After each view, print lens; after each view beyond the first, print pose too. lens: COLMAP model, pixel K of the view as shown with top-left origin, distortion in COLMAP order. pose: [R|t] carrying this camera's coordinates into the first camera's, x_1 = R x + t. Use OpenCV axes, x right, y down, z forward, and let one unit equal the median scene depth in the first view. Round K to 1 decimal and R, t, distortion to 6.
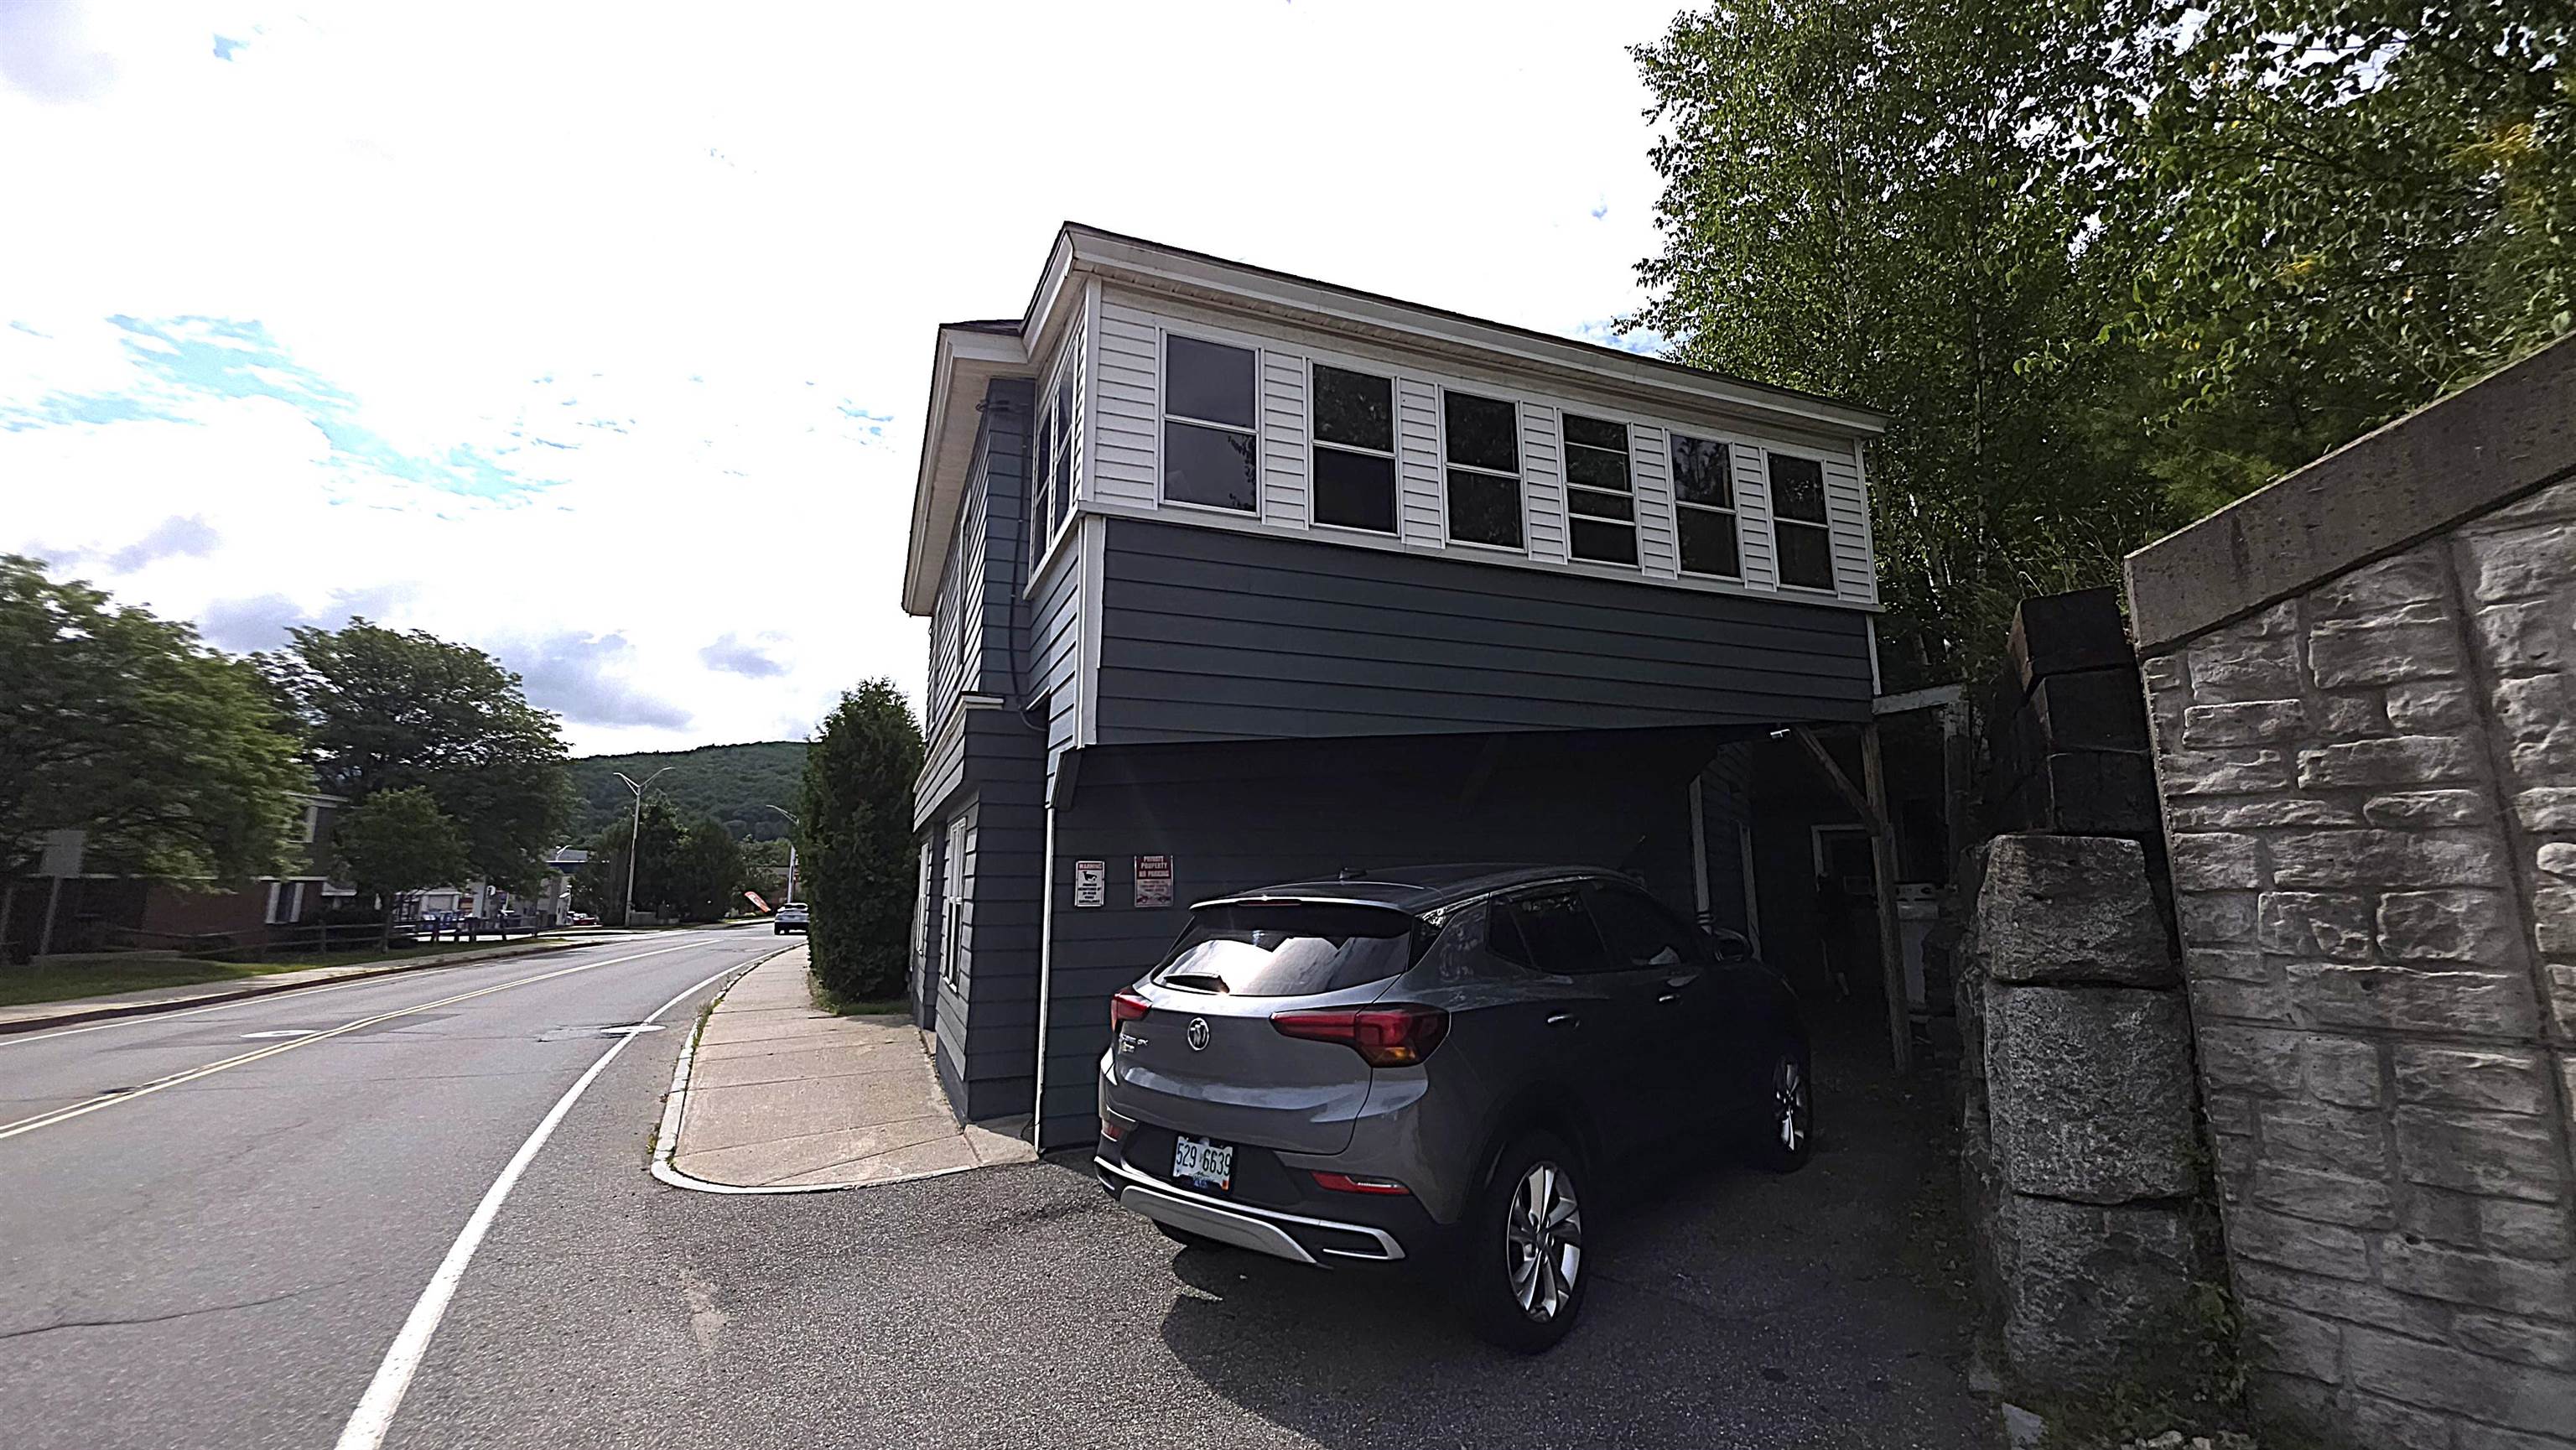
lens RADIAL K [[1018.0, 0, 1284.3], [0, 1018.0, 704.8], [0, 0, 1]] dist [0.004319, -0.004690]
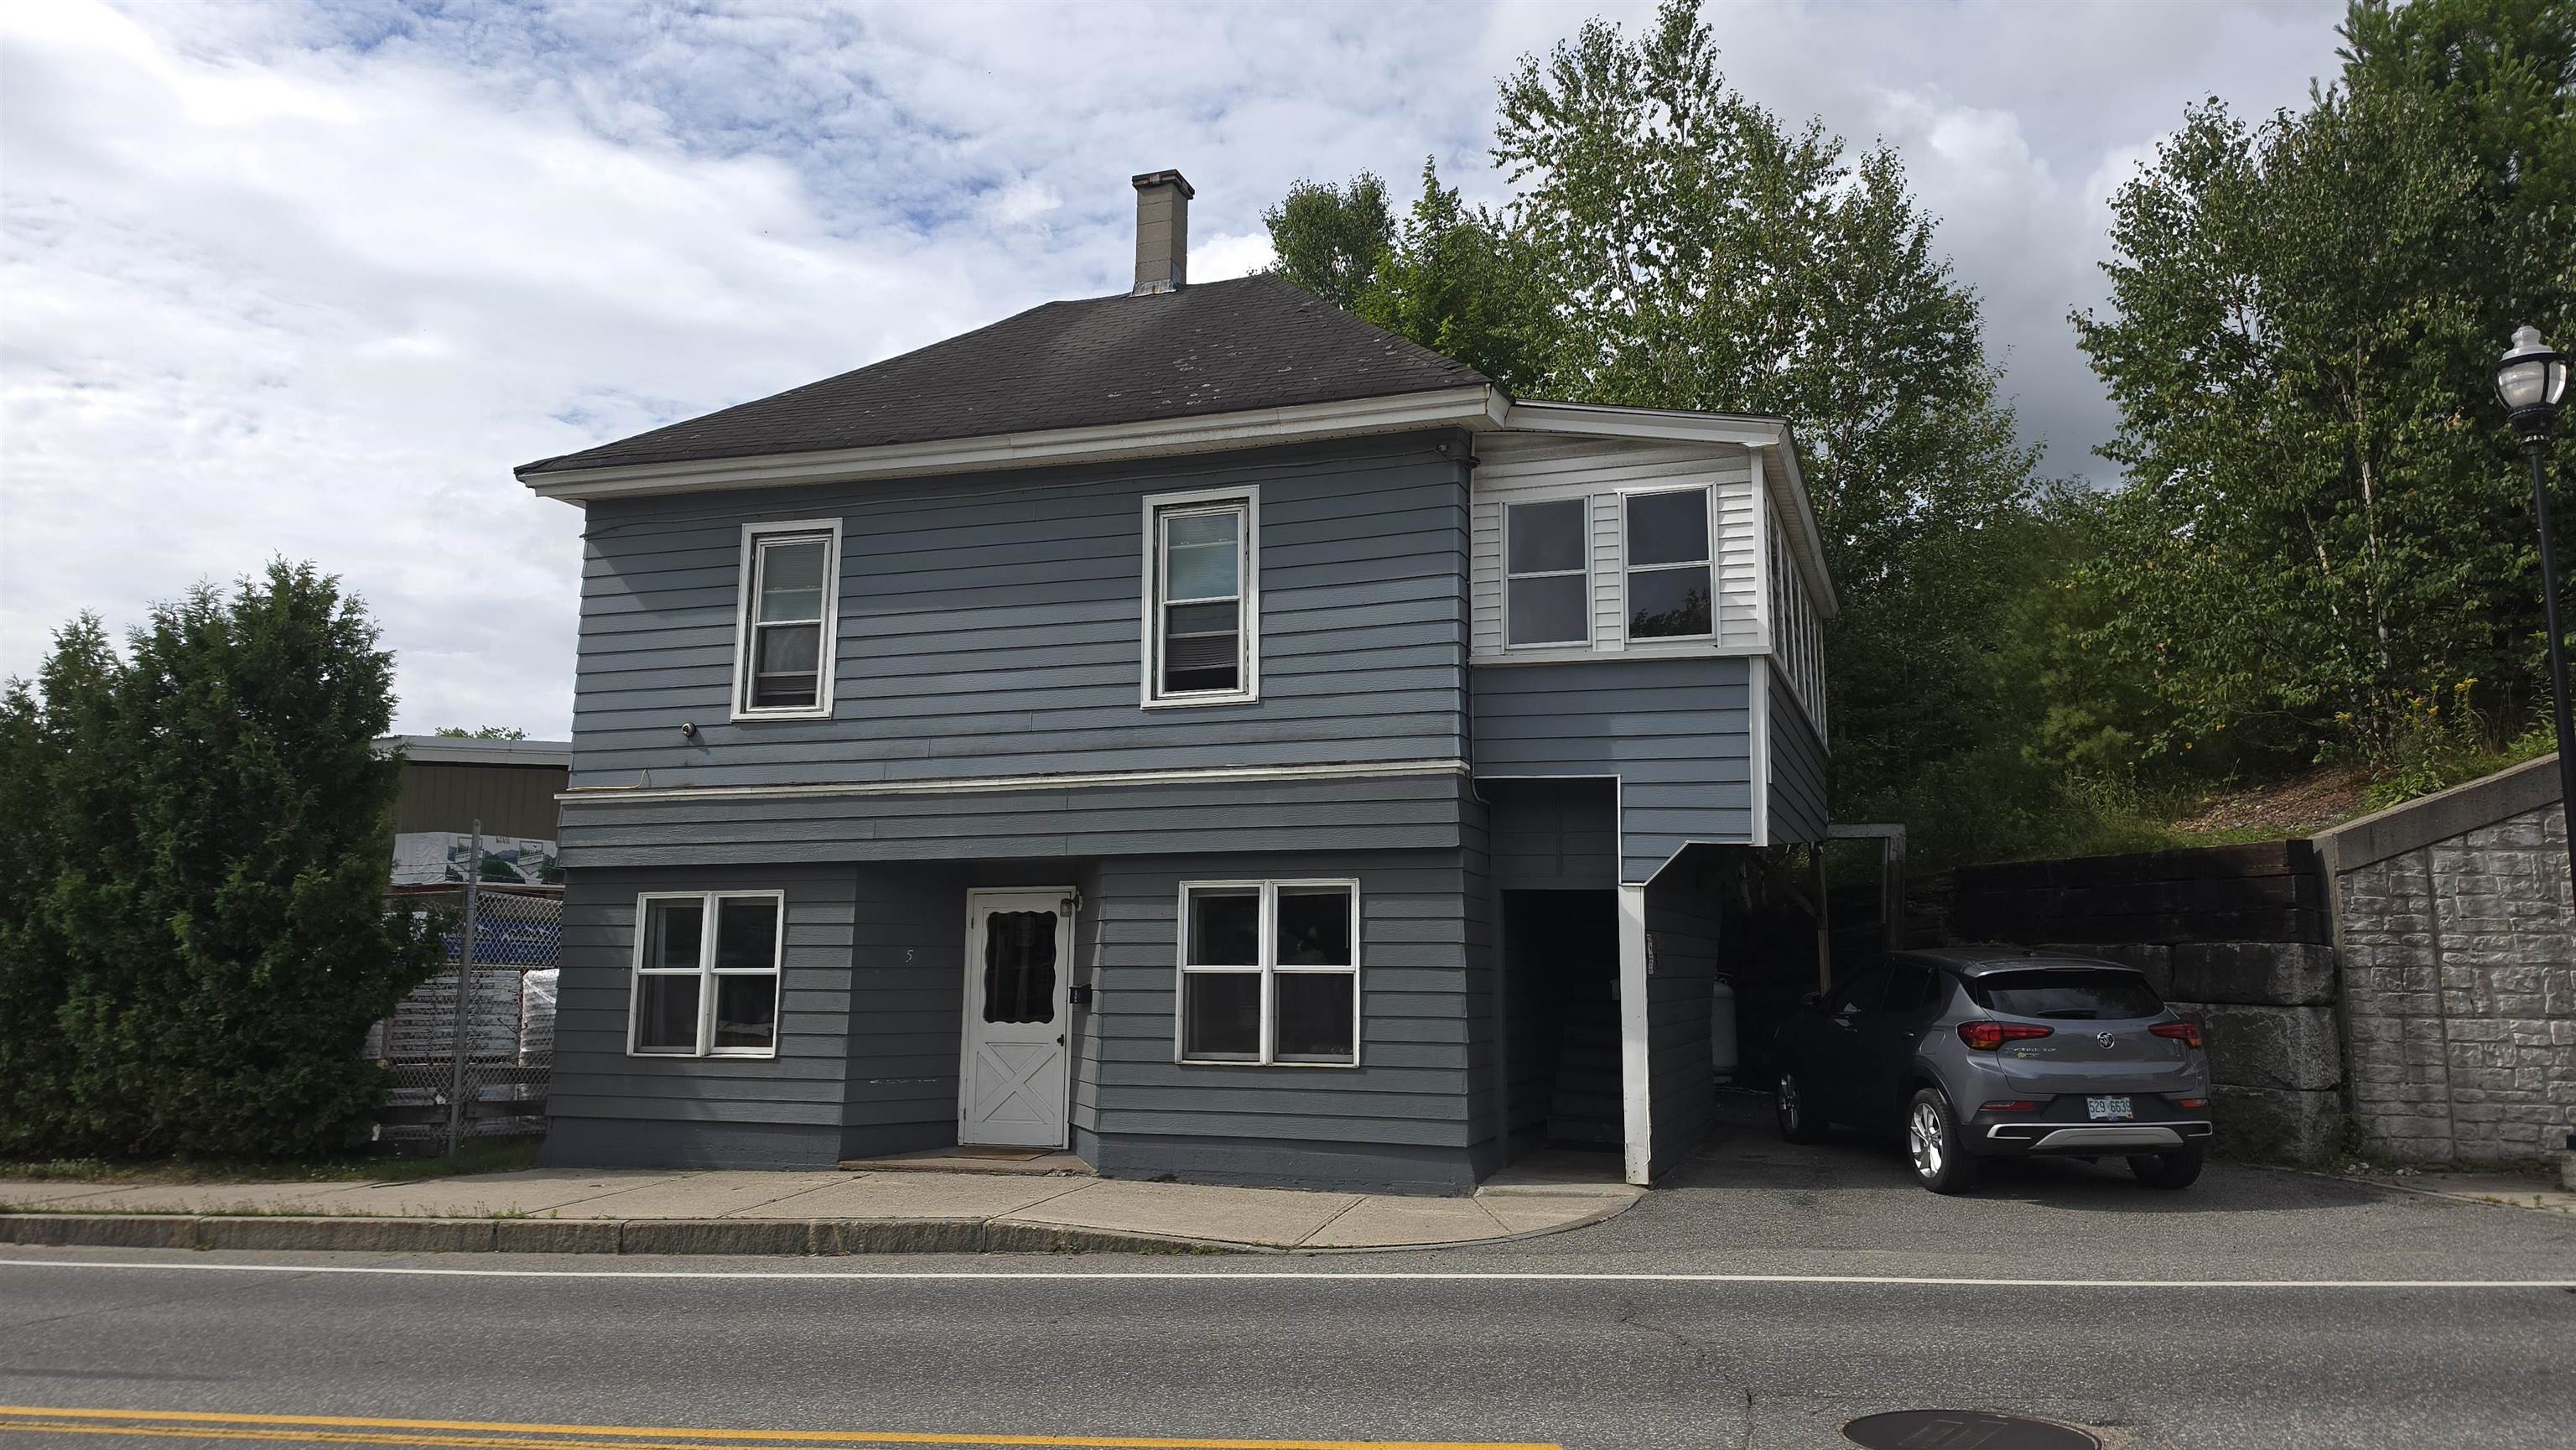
lens RADIAL K [[1789.0, 0, 1236.7], [0, 1789.0, 683.7], [0, 0, 1]] dist [0.056345, -0.070262]
pose [[0.667858, 0.129178, 0.732993, -4.418153], [-0.139047, 0.989140, -0.047629, 0.080761], [-0.731185, -0.070111, 0.678567, -0.008988]]
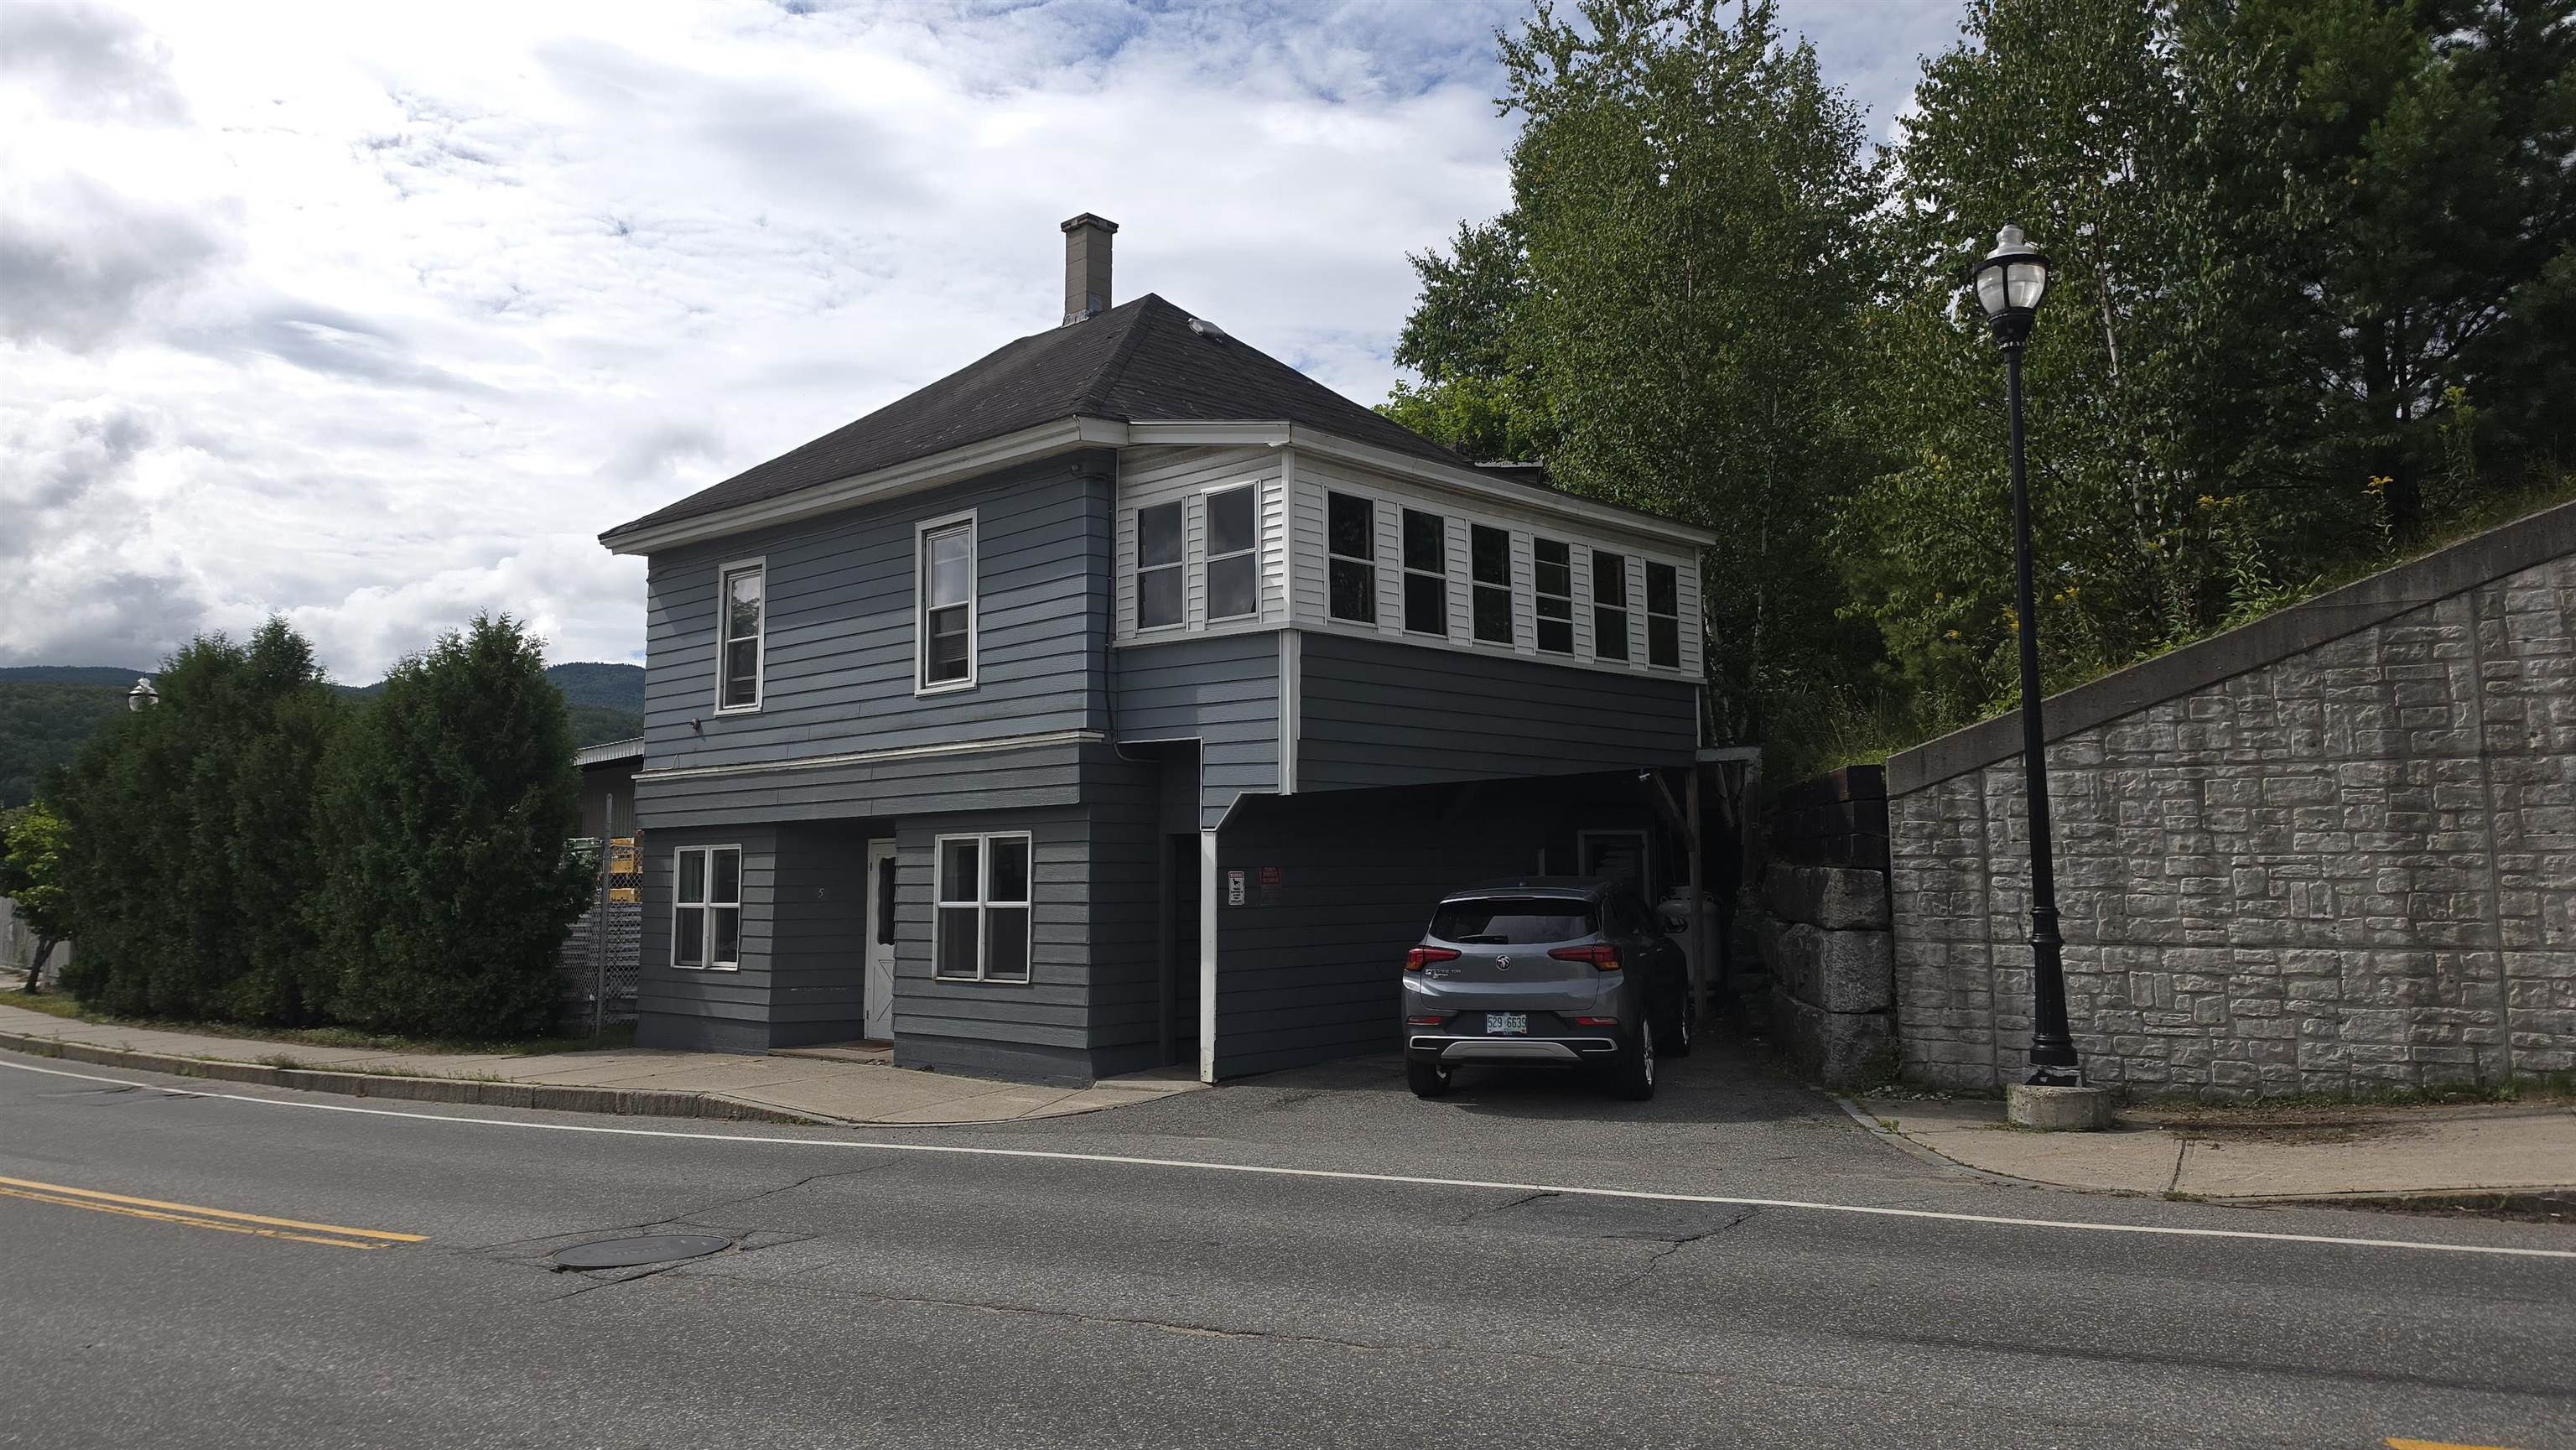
lens RADIAL K [[1789.0, 0, 1236.7], [0, 1789.0, 683.7], [0, 0, 1]] dist [0.056345, -0.070262]
pose [[0.917077, 0.040421, 0.396657, -2.462971], [-0.065877, 0.996536, 0.050757, -0.461362], [-0.393231, -0.072679, 0.916563, -2.472762]]
